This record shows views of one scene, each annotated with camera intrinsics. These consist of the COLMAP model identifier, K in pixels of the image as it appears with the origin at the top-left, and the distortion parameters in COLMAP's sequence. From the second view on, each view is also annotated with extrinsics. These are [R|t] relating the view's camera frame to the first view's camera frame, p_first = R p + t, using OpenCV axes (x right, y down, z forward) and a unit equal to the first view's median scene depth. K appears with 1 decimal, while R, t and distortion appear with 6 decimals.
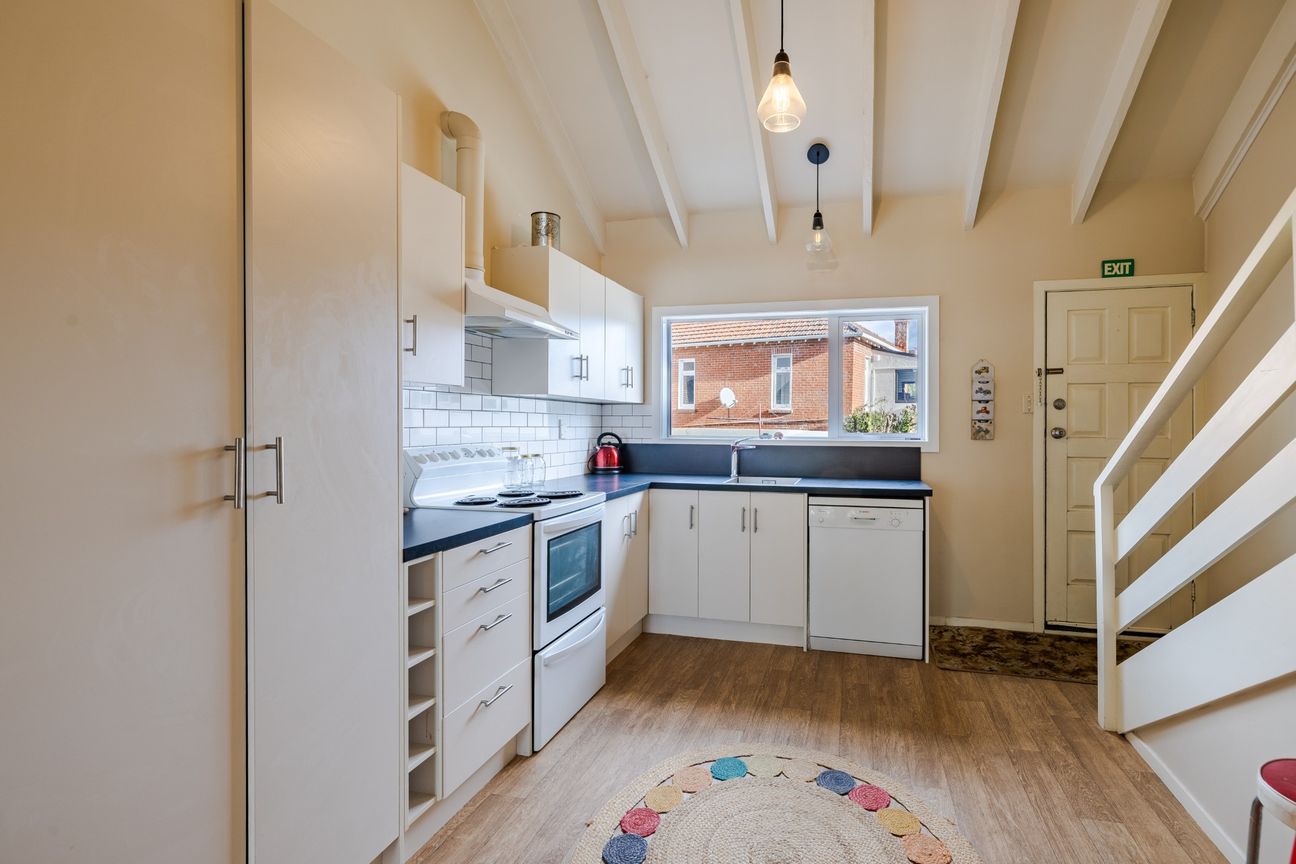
lens RADIAL K [[578.5, 0, 727.5], [0, 578.5, 424.5], [0, 0, 1]] dist [-0.000249, -0.000011]
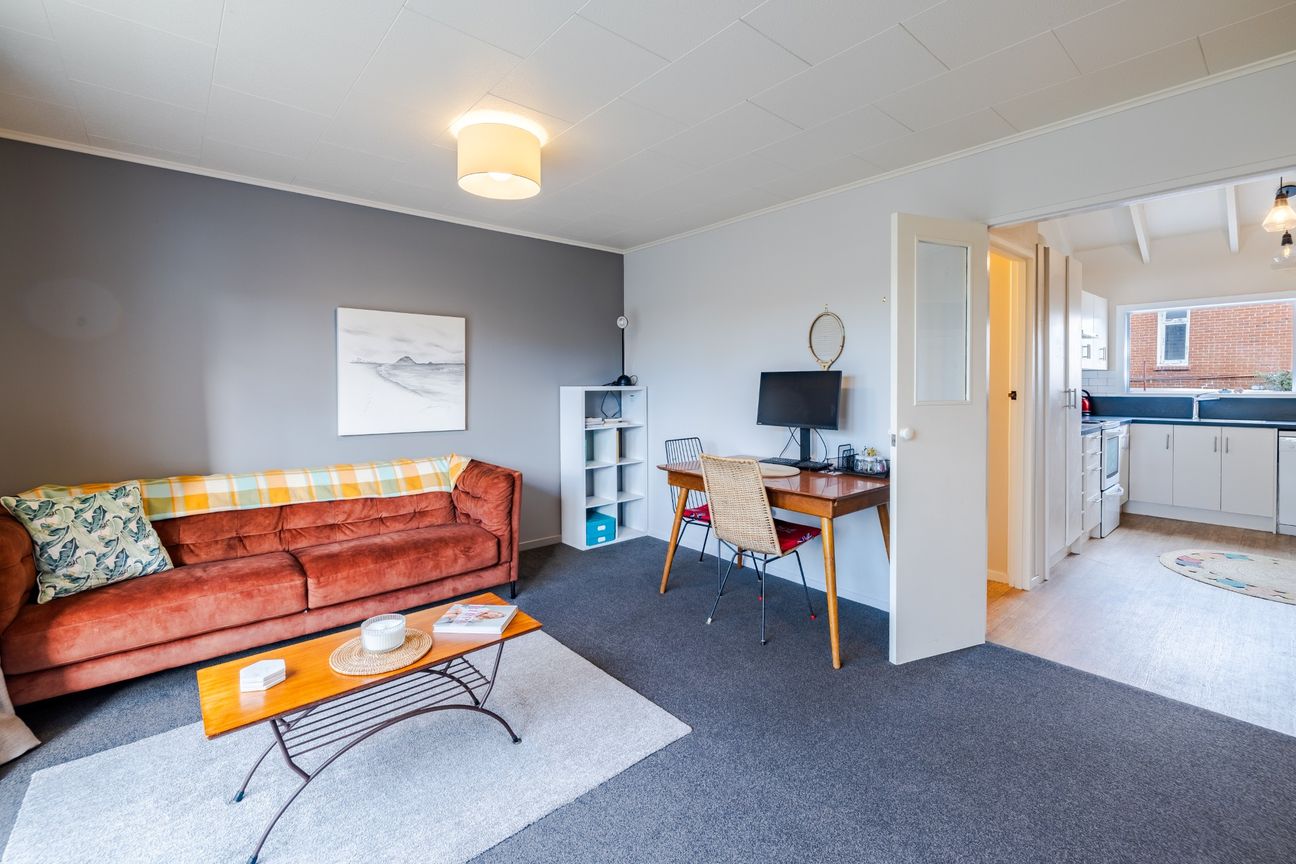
lens RADIAL K [[559.5, 0, 646.0], [0, 559.5, 393.7], [0, 0, 1]] dist [0.000377, -0.000057]
pose [[0.807125, 0.002808, -0.590374, -0.301766], [0.007091, 0.999870, 0.014450, -0.003657], [0.590338, -0.015849, 0.807000, -1.047179]]
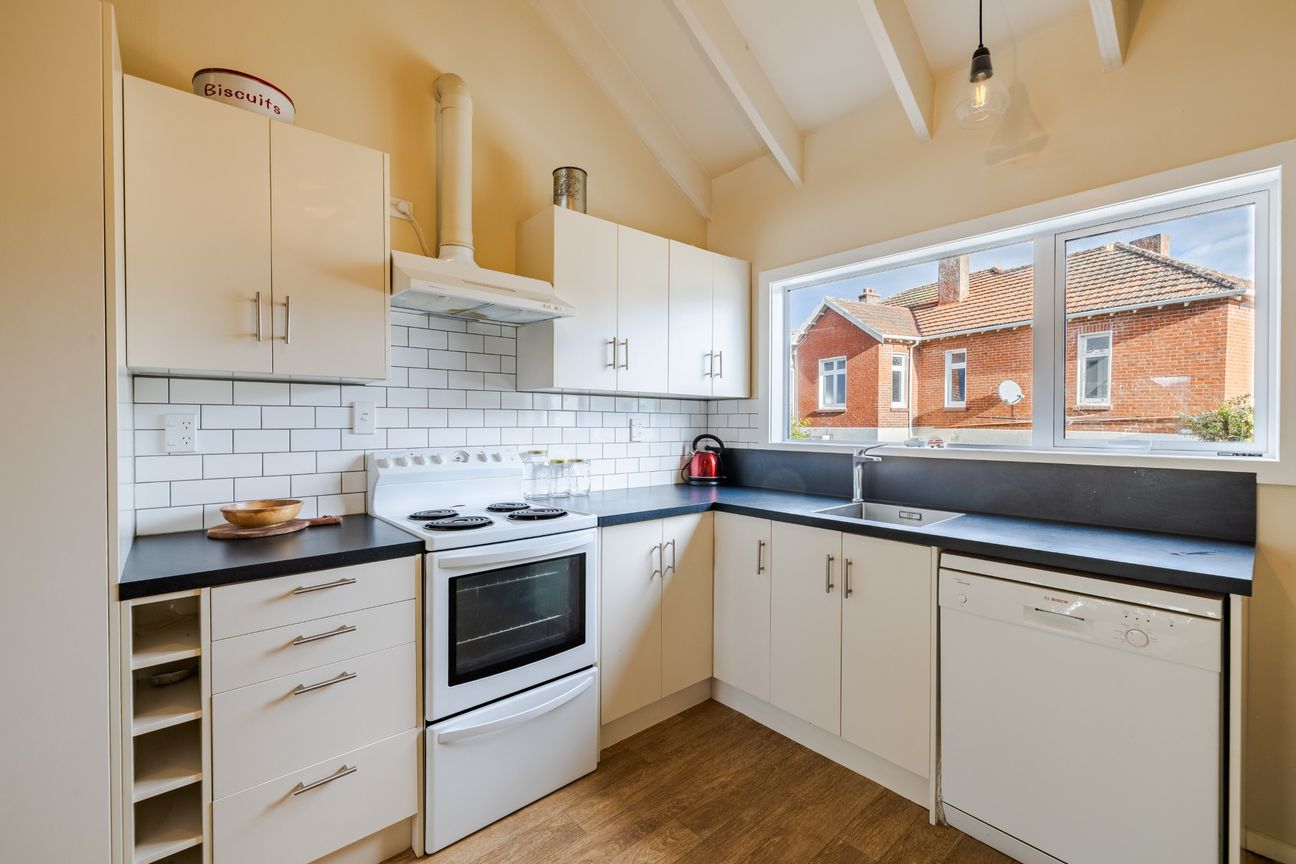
lens RADIAL K [[543.9, 0, 644.2], [0, 543.9, 427.9], [0, 0, 1]] dist [0.000145, -0.000109]
pose [[0.808384, 0.003121, -0.588647, 0.202750], [0.000158, 0.999985, 0.005518, 0.000303], [0.588656, -0.004553, 0.808371, 0.374552]]
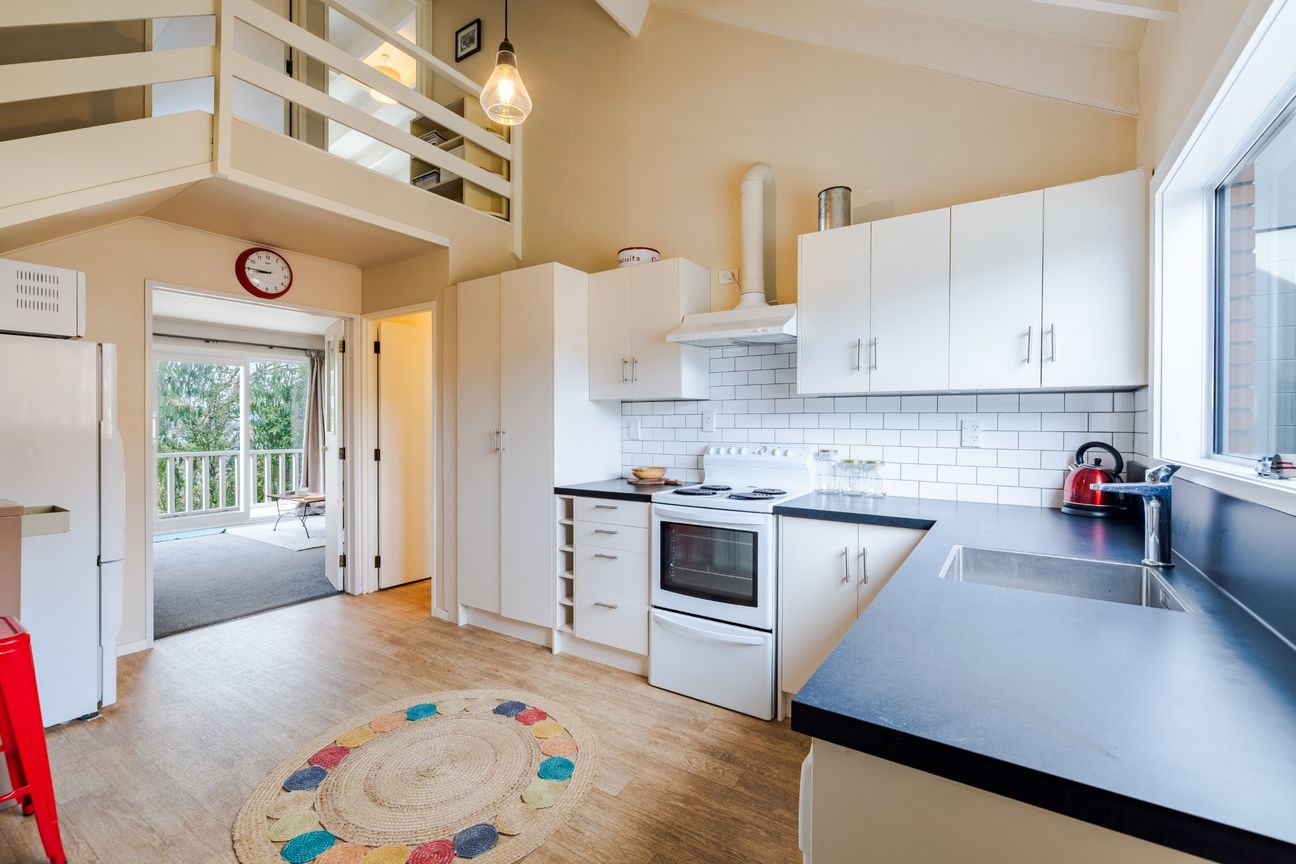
lens RADIAL K [[555.1, 0, 649.0], [0, 555.1, 428.5], [0, 0, 1]] dist [0.000490, -0.000001]
pose [[-0.344592, 0.003336, -0.938747, 0.513623], [-0.005230, 0.999971, 0.005473, 0.000018], [0.938738, 0.006795, -0.344565, 0.895563]]
